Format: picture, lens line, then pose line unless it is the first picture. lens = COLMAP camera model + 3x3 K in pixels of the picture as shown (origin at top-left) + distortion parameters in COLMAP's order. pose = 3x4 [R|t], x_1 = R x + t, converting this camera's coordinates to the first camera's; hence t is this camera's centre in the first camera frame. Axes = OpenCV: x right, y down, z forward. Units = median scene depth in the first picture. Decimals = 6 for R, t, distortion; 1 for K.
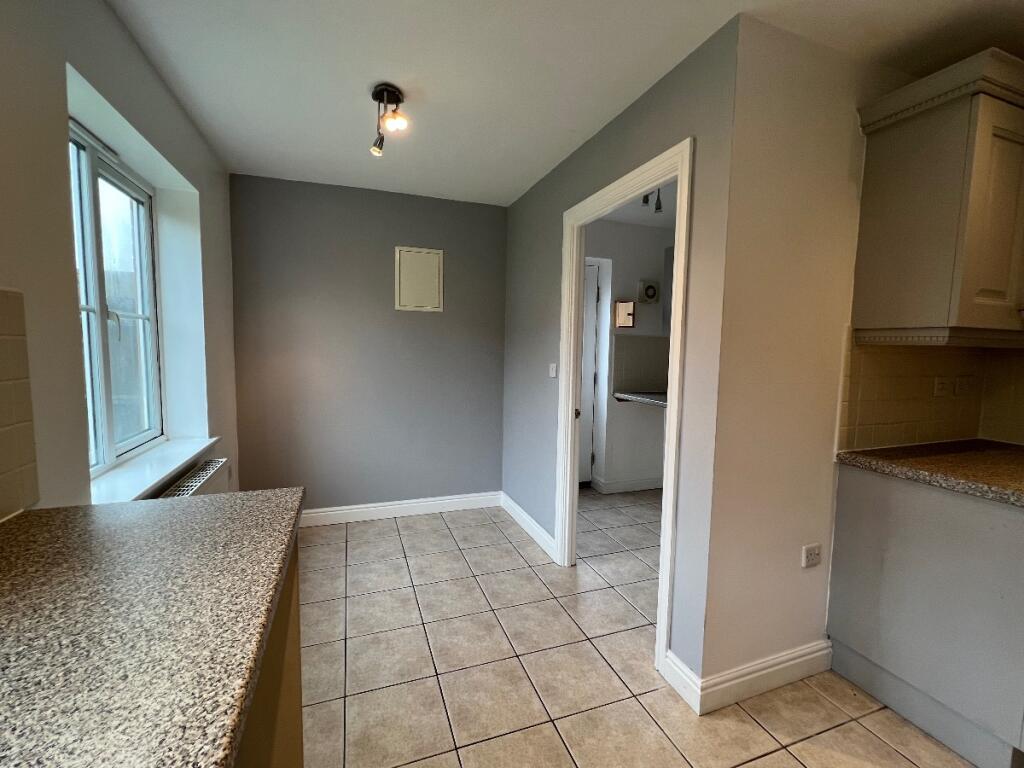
lens RADIAL K [[440.4, 0, 508.8], [0, 440.4, 384.9], [0, 0, 1]] dist [0.002790, 0.000118]
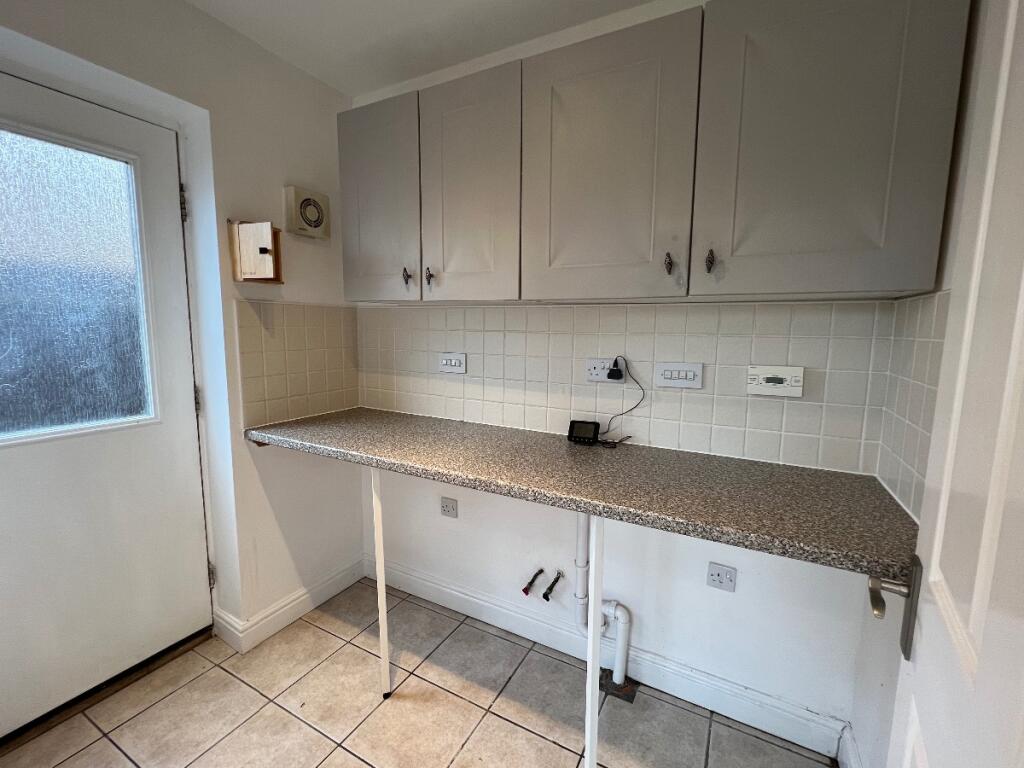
lens RADIAL K [[440.4, 0, 511.3], [0, 440.4, 383.7], [0, 0, 1]] dist [0.002790, 0.000118]
pose [[0.753687, -0.092503, 0.650691, 0.153937], [0.058154, 0.995549, 0.074170, -0.045900], [-0.654656, -0.018061, 0.755711, 0.485708]]
